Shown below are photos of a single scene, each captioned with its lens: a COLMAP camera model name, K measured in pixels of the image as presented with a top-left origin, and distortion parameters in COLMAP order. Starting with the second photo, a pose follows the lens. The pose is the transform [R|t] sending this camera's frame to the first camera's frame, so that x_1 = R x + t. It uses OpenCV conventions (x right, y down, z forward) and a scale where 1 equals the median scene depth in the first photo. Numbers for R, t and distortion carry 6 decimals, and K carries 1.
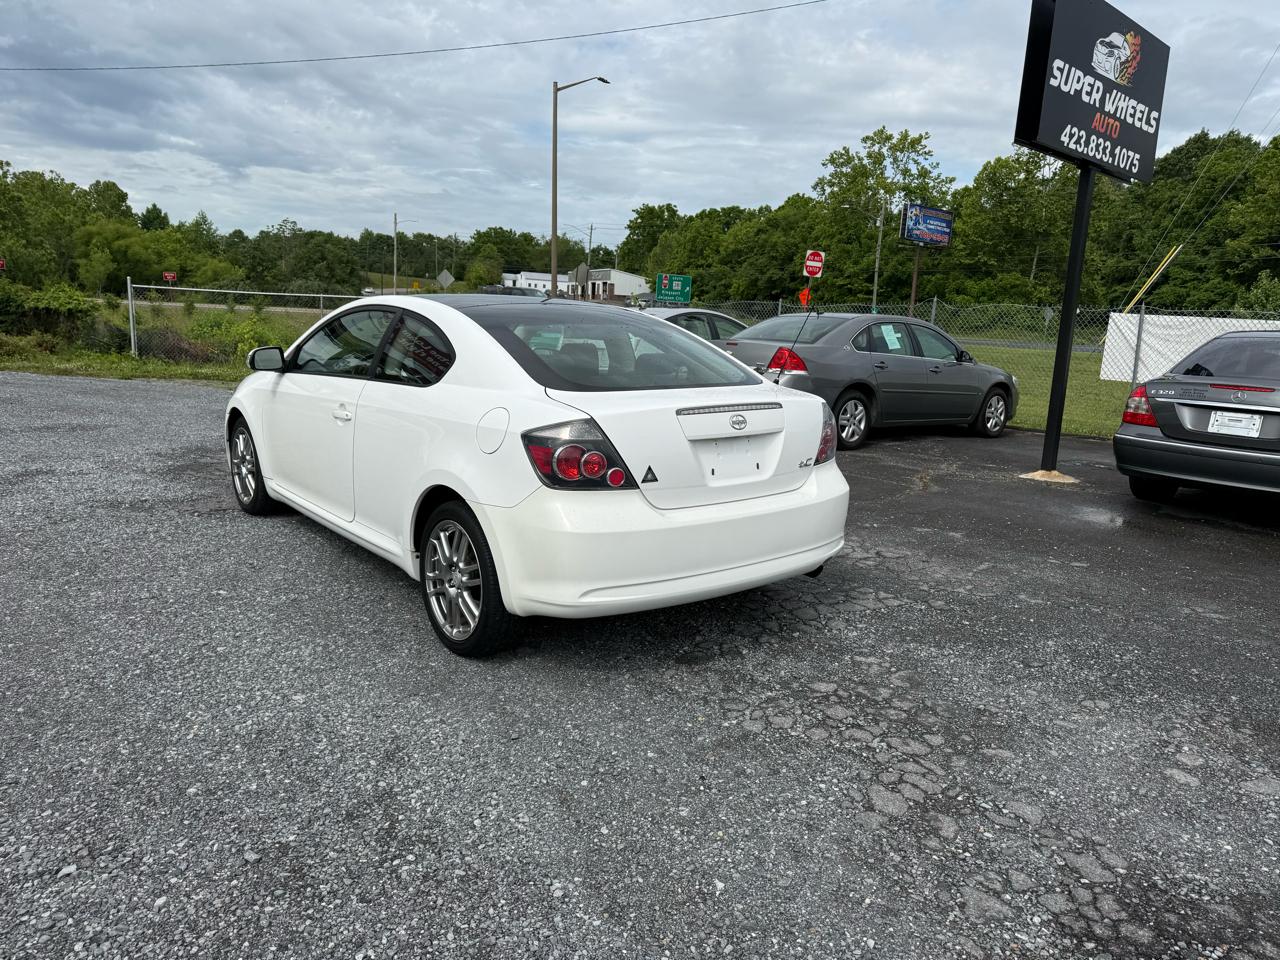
lens RADIAL K [[896.6, 0, 644.1], [0, 896.6, 484.3], [0, 0, 1]] dist [0.047129, -0.055801]
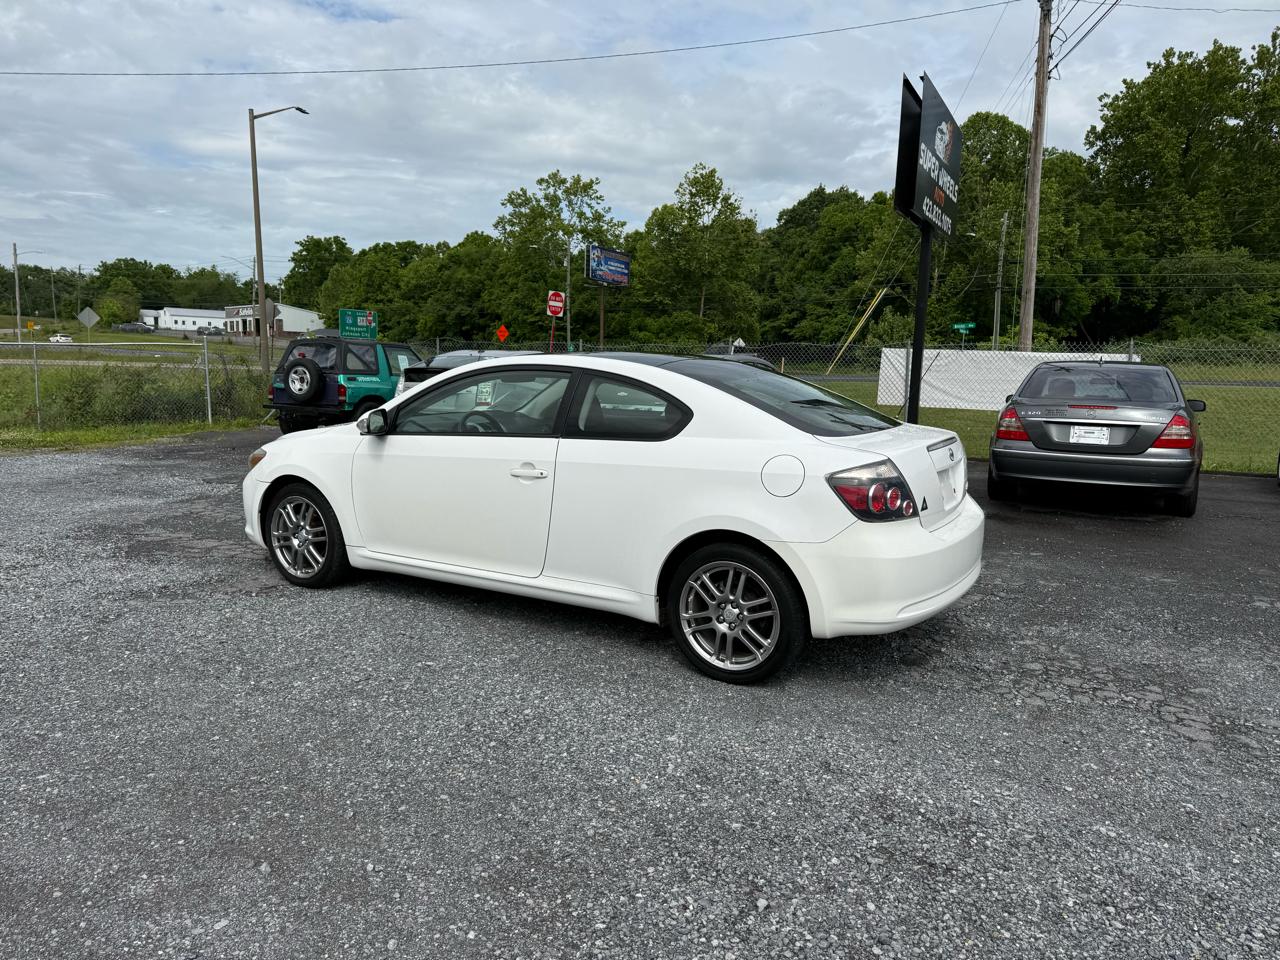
lens RADIAL K [[896.6, 0, 643.8], [0, 896.6, 506.2], [0, 0, 1]] dist [0.047129, -0.055801]
pose [[0.937204, -0.079736, 0.339544, -0.029590], [0.084722, 0.996405, 0.000138, -0.001571], [-0.338335, 0.028638, 0.940590, 0.000576]]
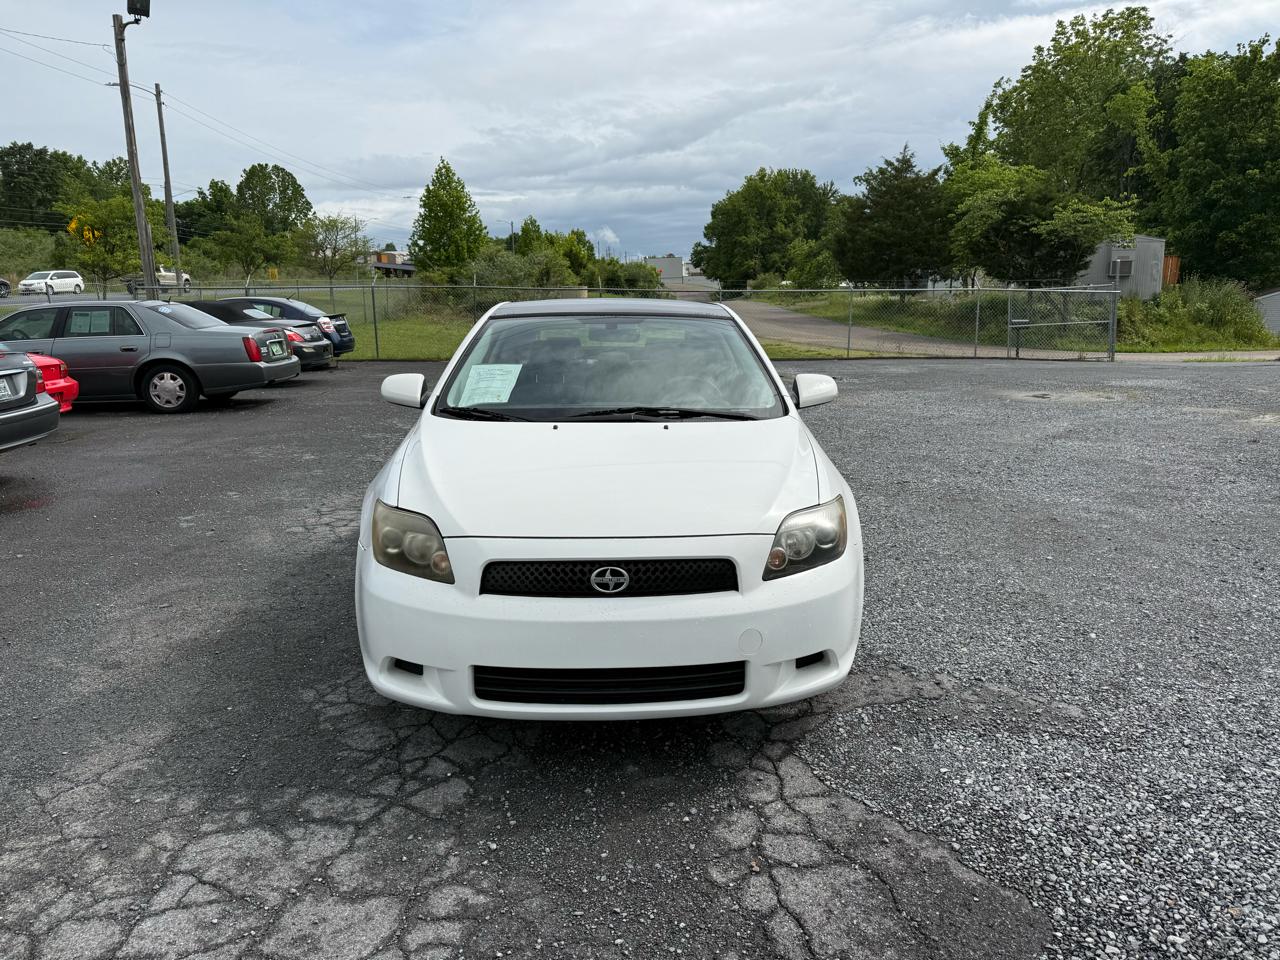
lens RADIAL K [[896.6, 0, 646.4], [0, 896.6, 491.7], [0, 0, 1]] dist [0.047129, -0.055801]
pose [[-0.797025, -0.162012, 0.581810, -0.048155], [0.090923, 0.920180, 0.380791, -0.023034], [-0.597063, 0.356400, -0.718676, 0.104691]]
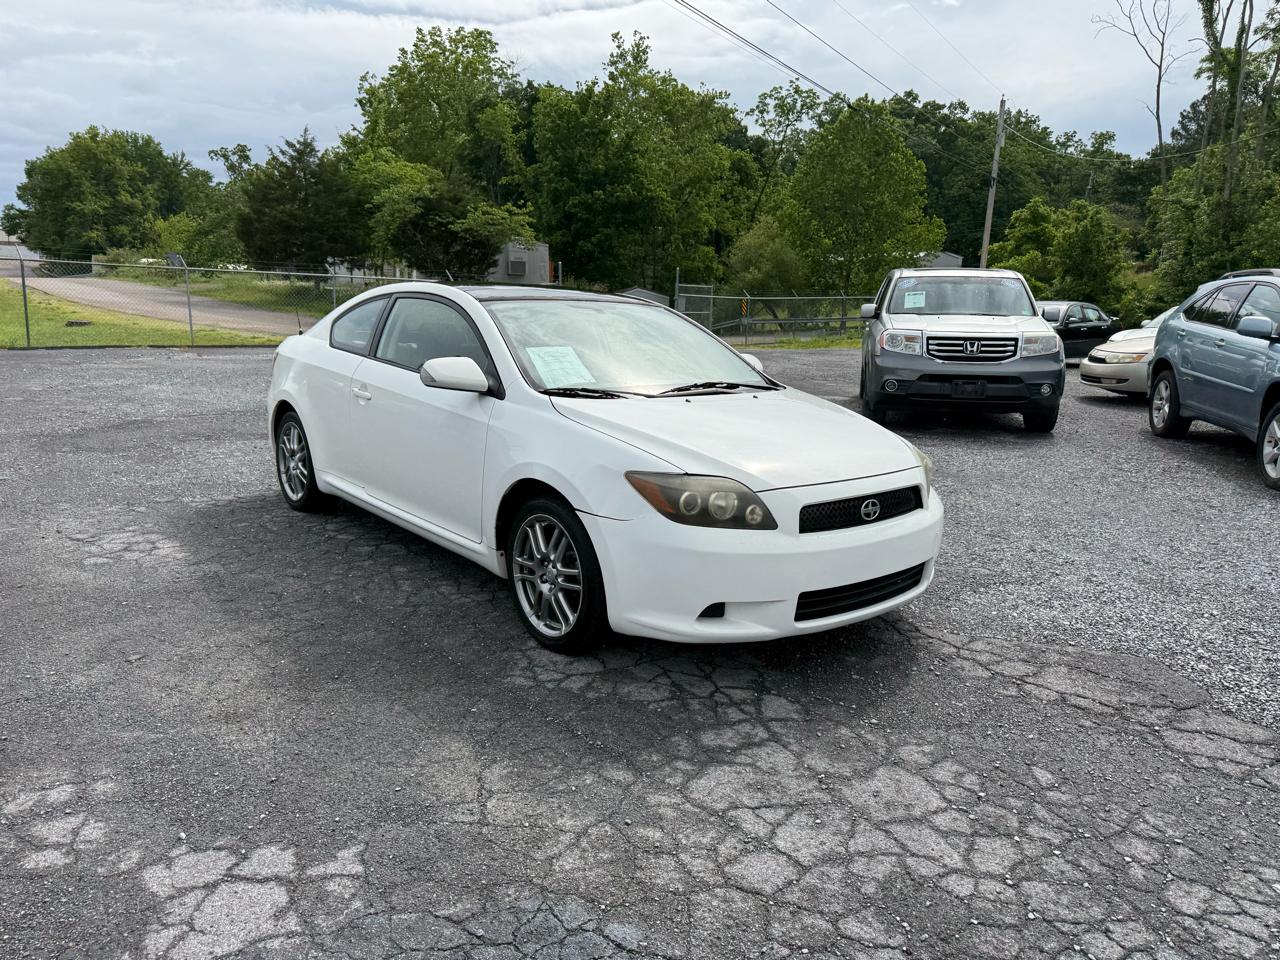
lens RADIAL K [[896.6, 0, 648.2], [0, 896.6, 496.0], [0, 0, 1]] dist [0.047129, -0.055801]
pose [[-0.997218, -0.066942, -0.032793, -0.017632], [-0.074480, 0.912835, 0.401479, -0.024459], [0.003059, 0.402804, -0.915281, 0.121025]]
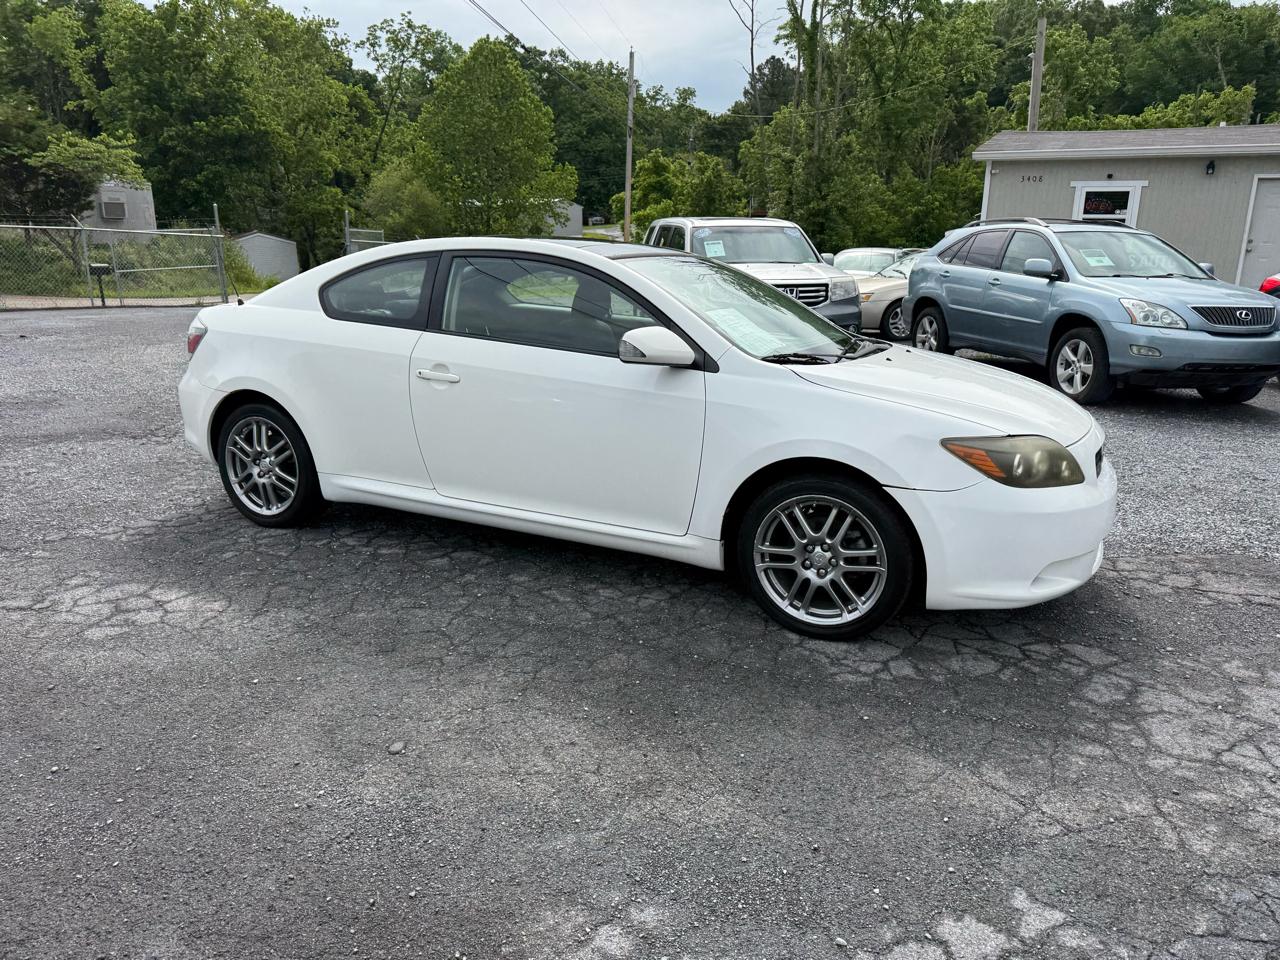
lens RADIAL K [[896.6, 0, 651.2], [0, 896.6, 482.0], [0, 0, 1]] dist [0.047129, -0.055801]
pose [[-0.905047, 0.047315, -0.422672, 0.008803], [-0.137839, 0.907523, 0.396740, -0.021215], [0.402356, 0.417329, -0.814829, 0.111099]]
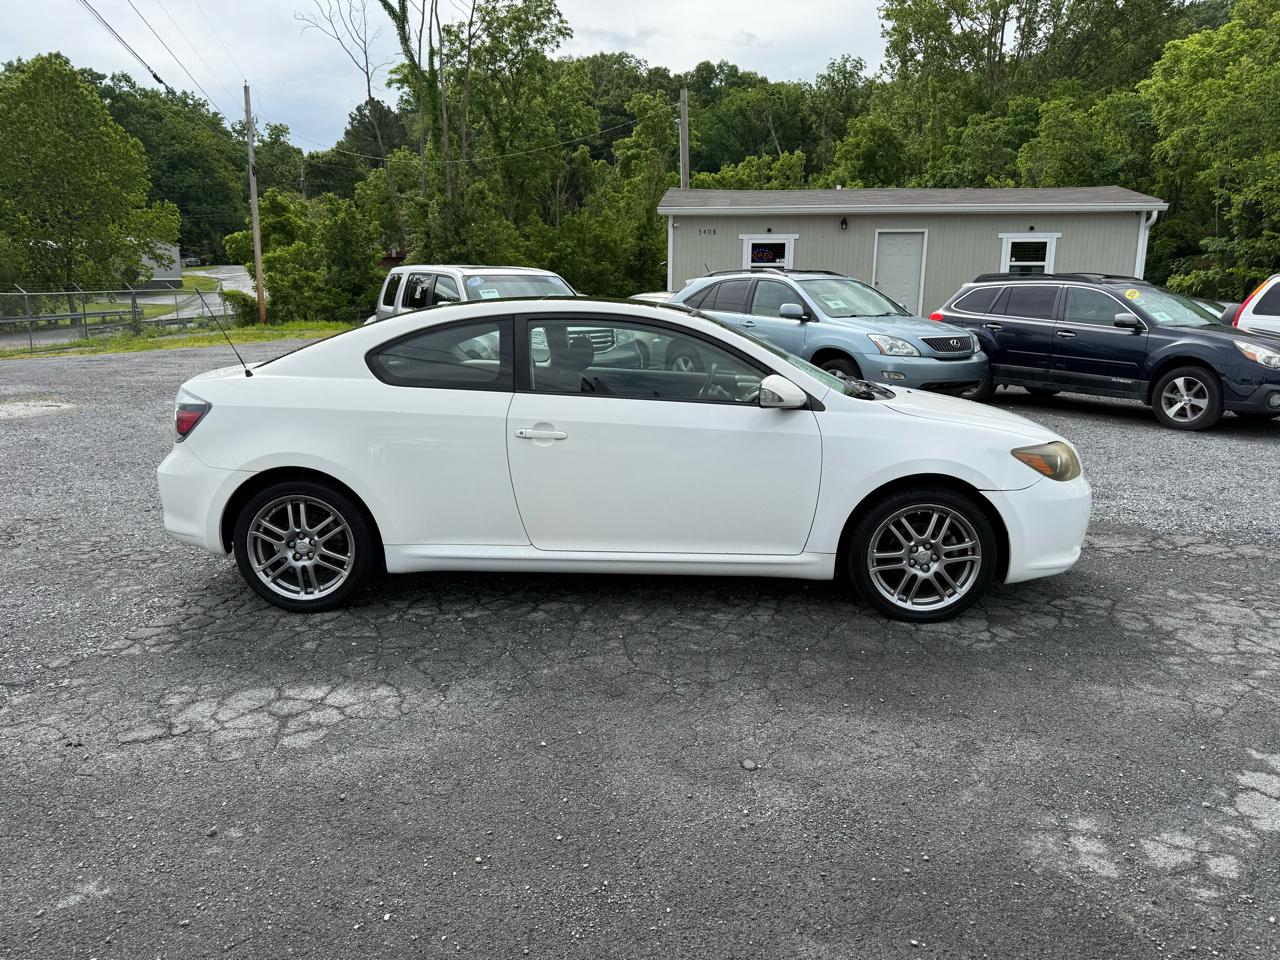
lens RADIAL K [[896.6, 0, 650.9], [0, 896.6, 490.4], [0, 0, 1]] dist [0.047129, -0.055801]
pose [[-0.659569, 0.115941, -0.742648, 0.030892], [-0.174728, 0.937315, 0.301514, -0.018871], [0.731053, 0.328631, -0.597966, 0.100336]]
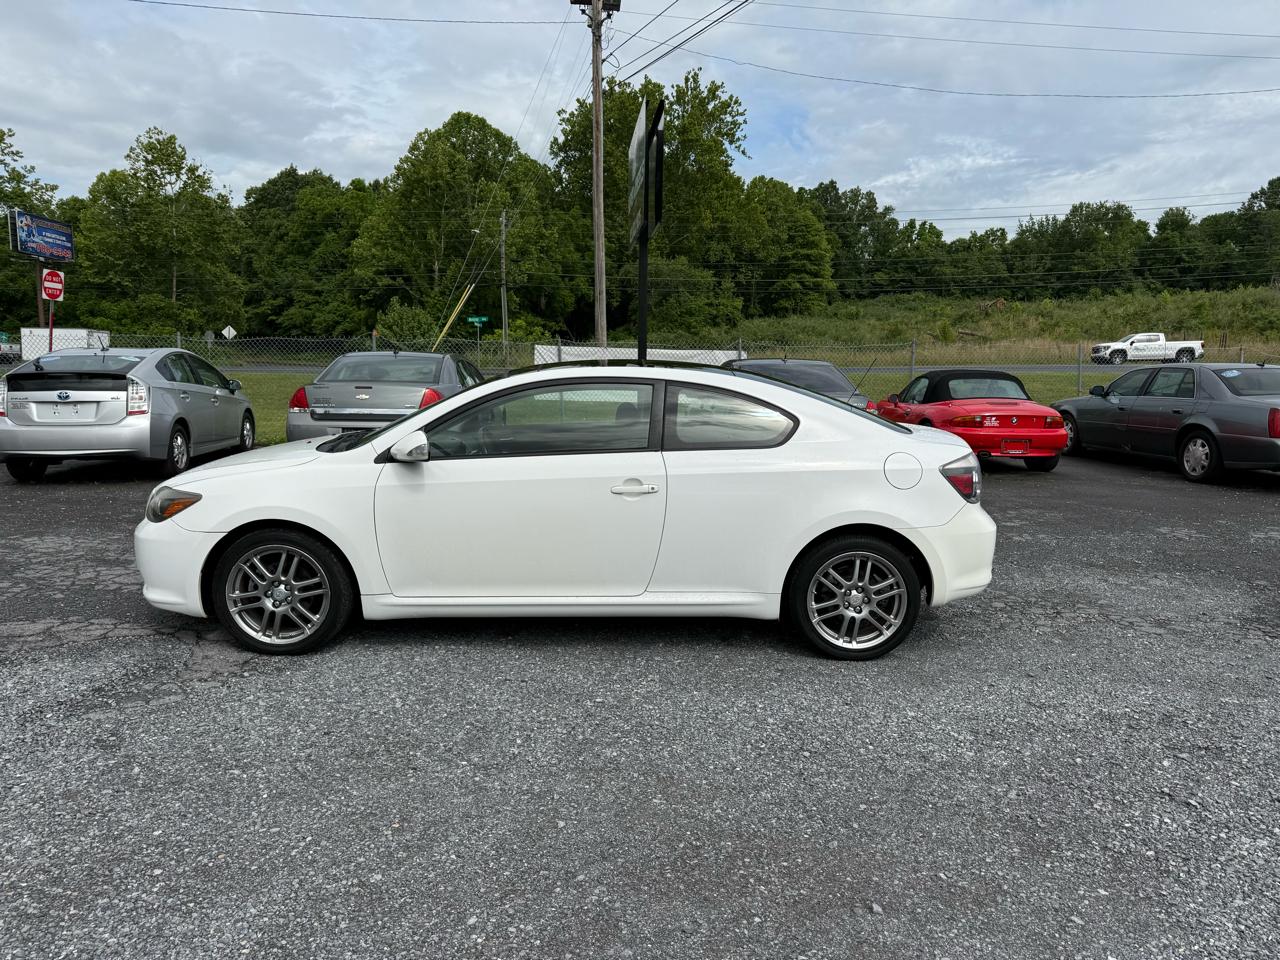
lens RADIAL K [[896.6, 0, 648.8], [0, 896.6, 511.5], [0, 0, 1]] dist [0.047129, -0.055801]
pose [[0.606621, -0.170300, 0.776536, -0.057748], [0.164254, 0.982559, 0.087169, -0.007242], [-0.777838, 0.074670, 0.624013, 0.020263]]
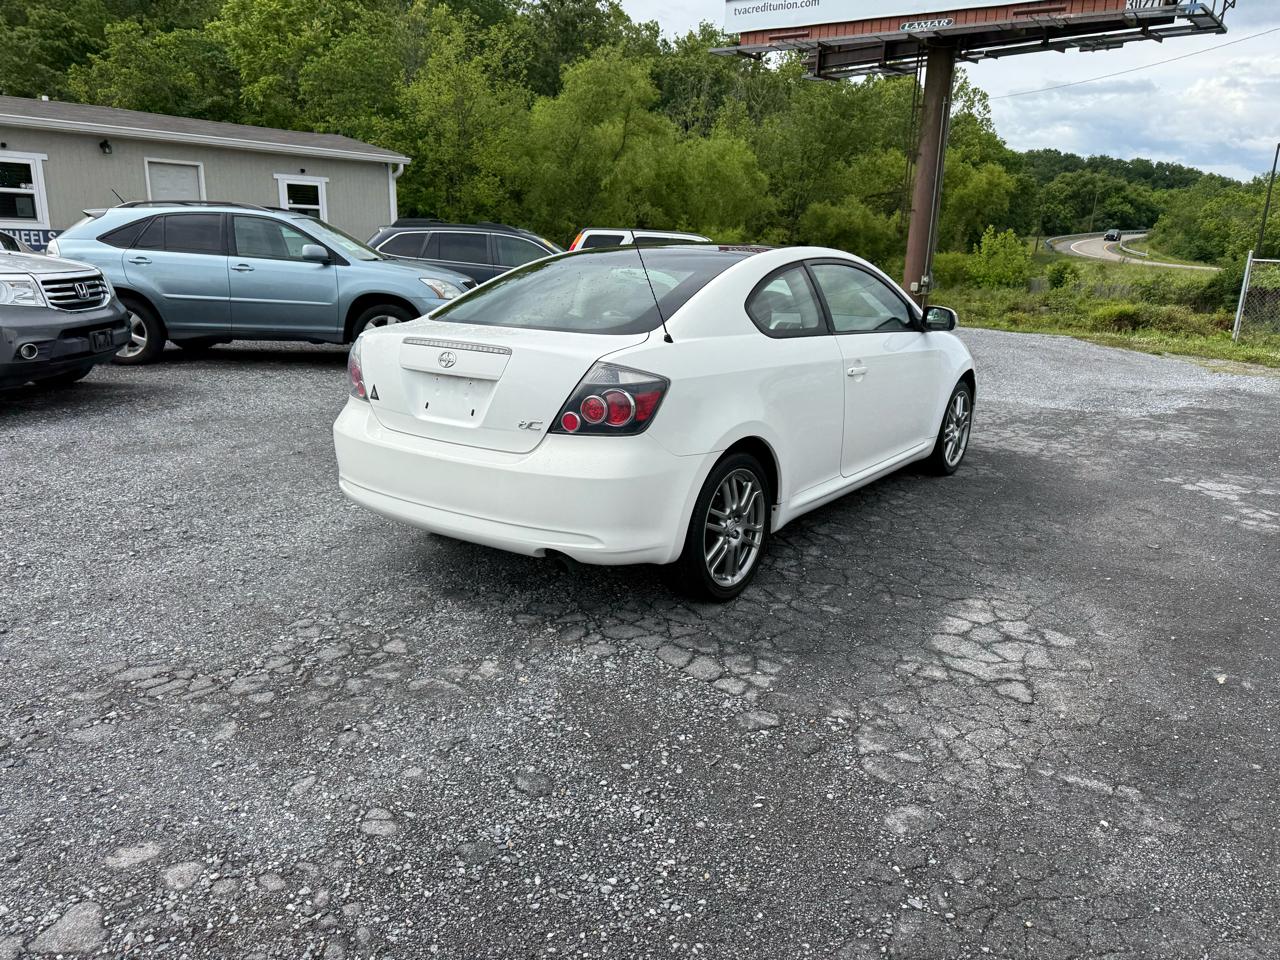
lens RADIAL K [[896.6, 0, 649.5], [0, 896.6, 486.4], [0, 0, 1]] dist [0.047129, -0.055801]
pose [[0.258393, 0.210951, -0.942726, 0.047191], [-0.194189, 0.967290, 0.163221, -0.005904], [0.946321, 0.140892, 0.290906, 0.040399]]
